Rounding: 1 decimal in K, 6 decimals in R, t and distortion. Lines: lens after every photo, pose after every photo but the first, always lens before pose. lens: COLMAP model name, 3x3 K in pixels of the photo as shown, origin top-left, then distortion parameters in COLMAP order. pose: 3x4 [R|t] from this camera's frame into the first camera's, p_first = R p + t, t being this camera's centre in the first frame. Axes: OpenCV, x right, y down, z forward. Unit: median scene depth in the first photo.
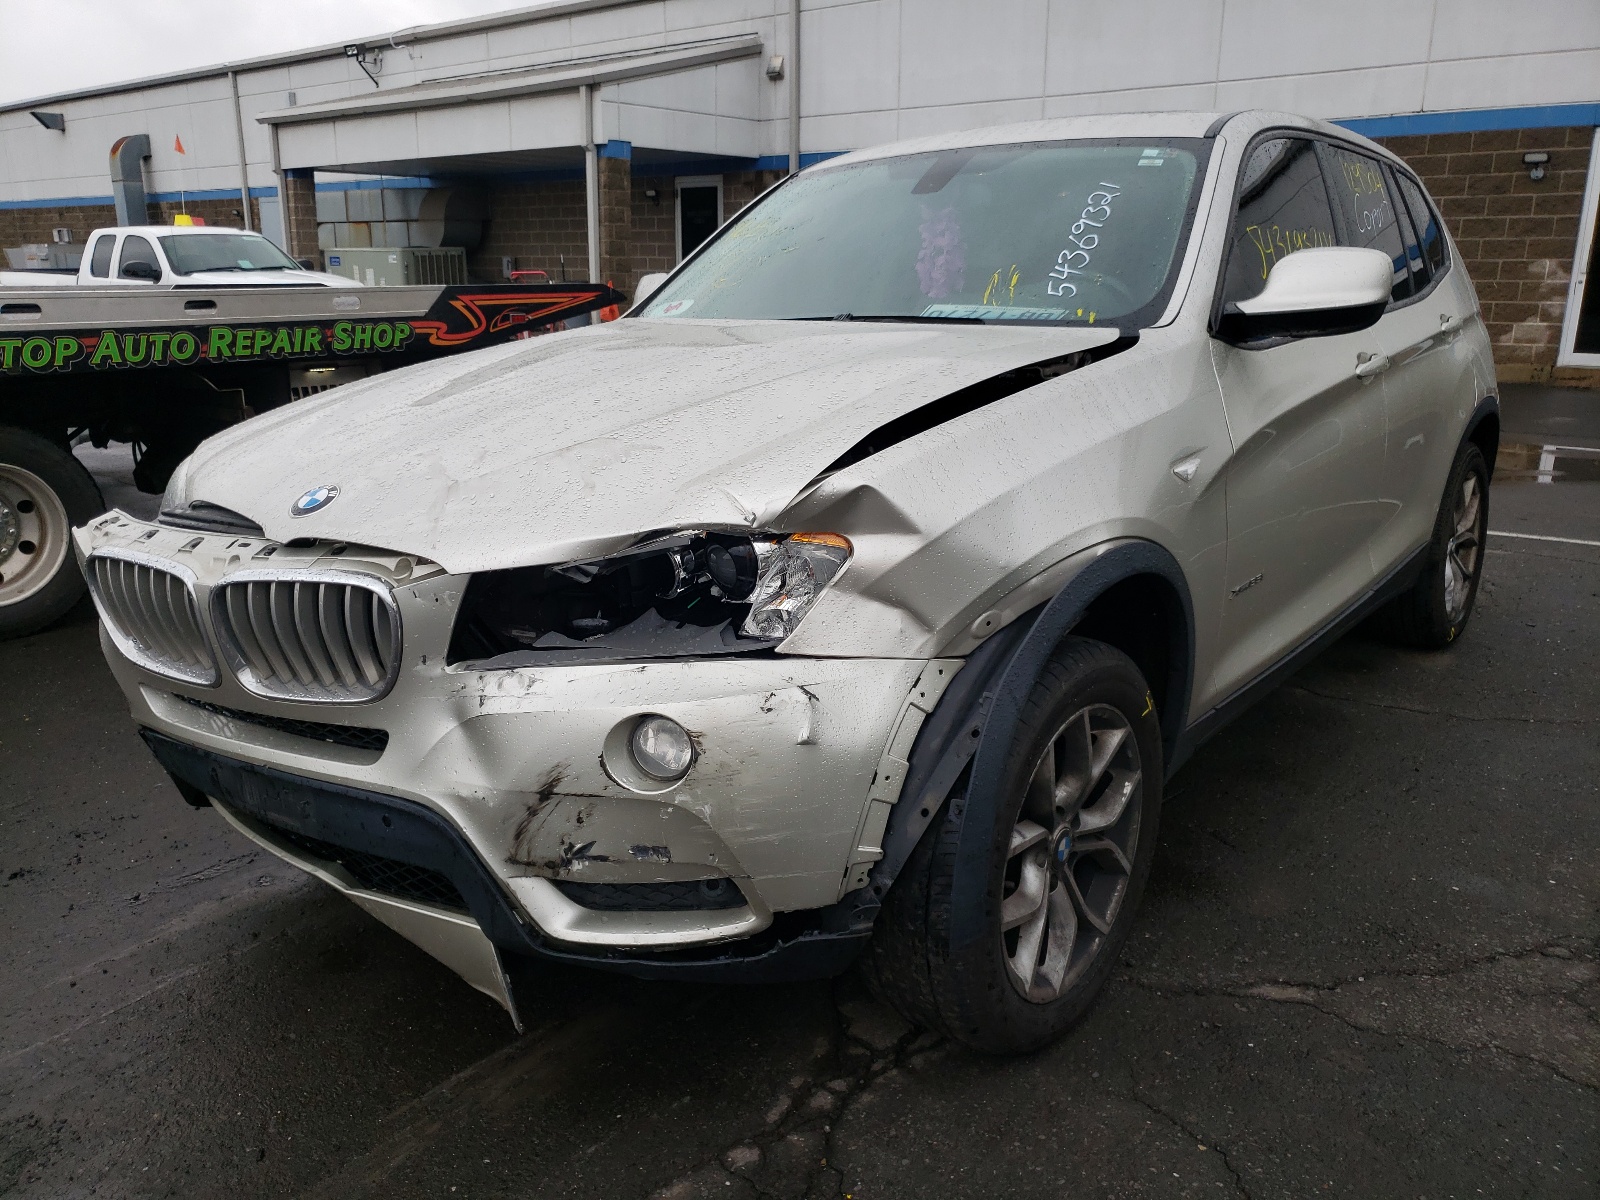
lens RADIAL K [[1247.8, 0, 797.3], [0, 1247.8, 599.4], [0, 0, 1]] dist [0.008650, 0.003868]
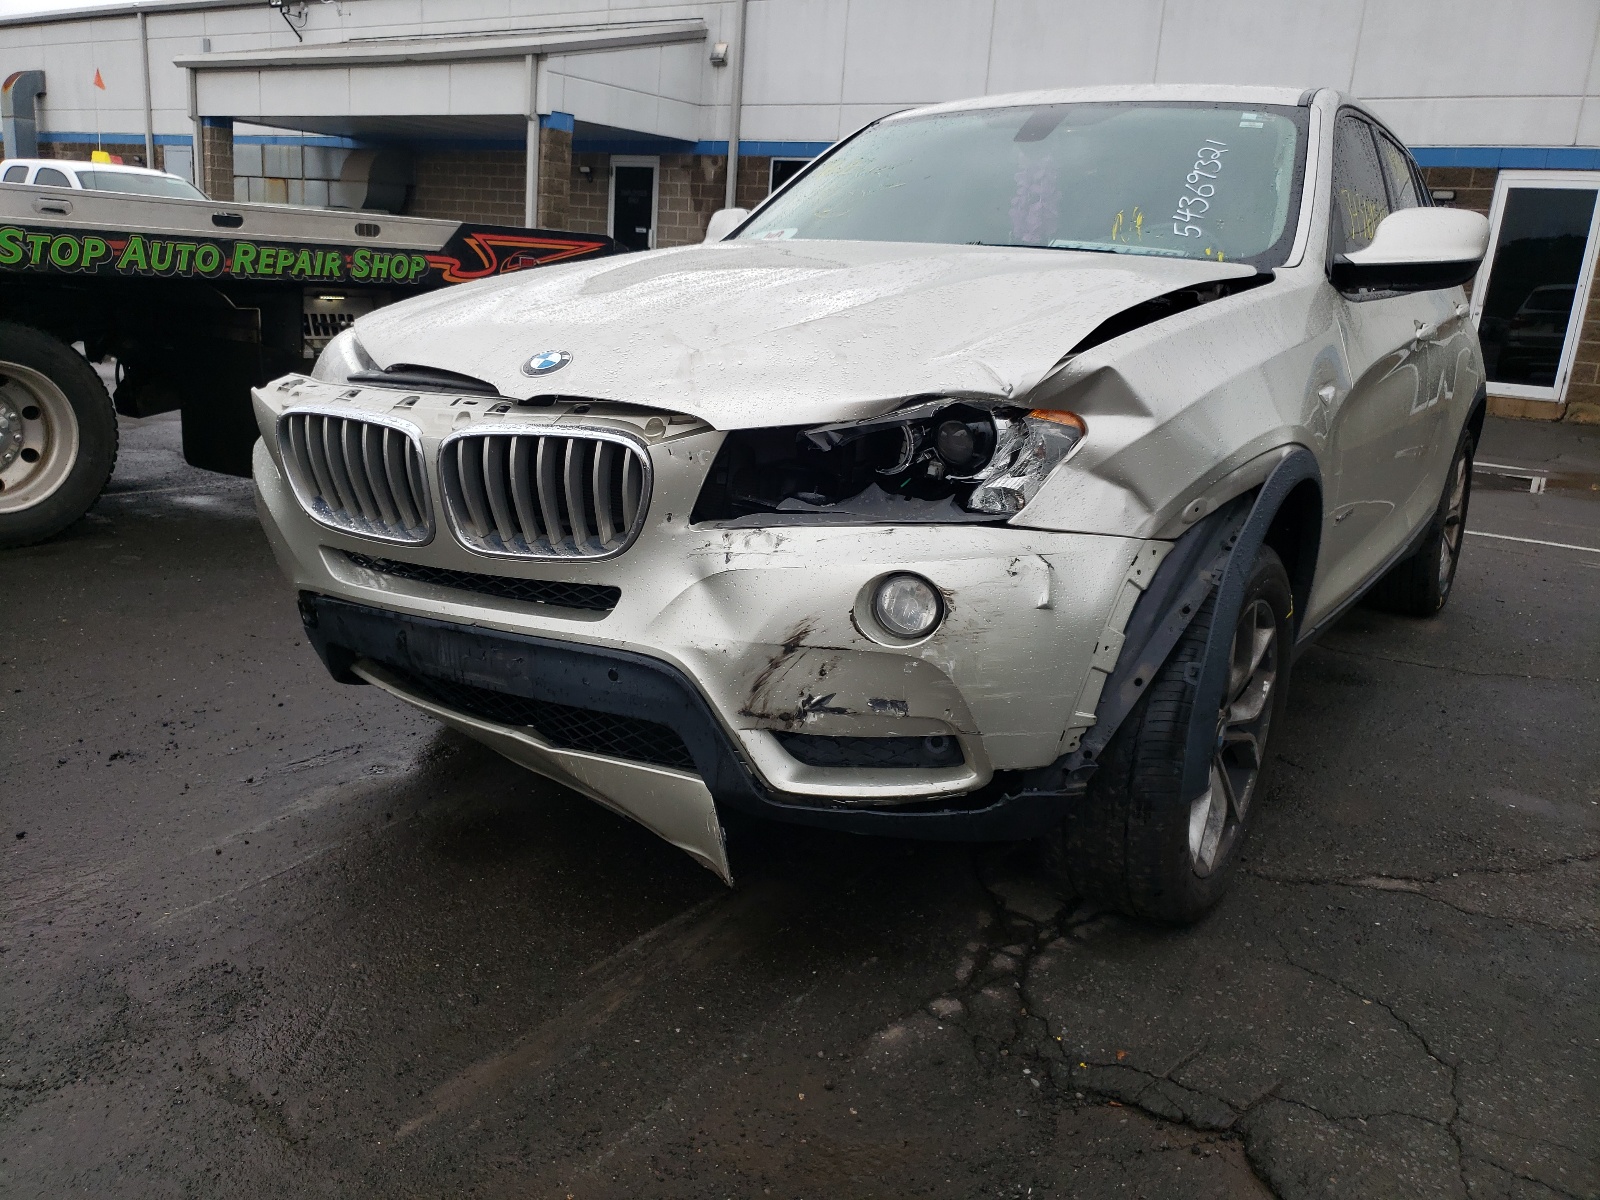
lens RADIAL K [[1247.8, 0, 789.9], [0, 1247.8, 590.5], [0, 0, 1]] dist [0.008650, 0.003868]
pose [[0.994493, 0.043935, 0.095153, -0.242407], [-0.043084, 0.999011, -0.010982, 0.095928], [-0.095541, 0.006822, 0.995402, -0.028197]]
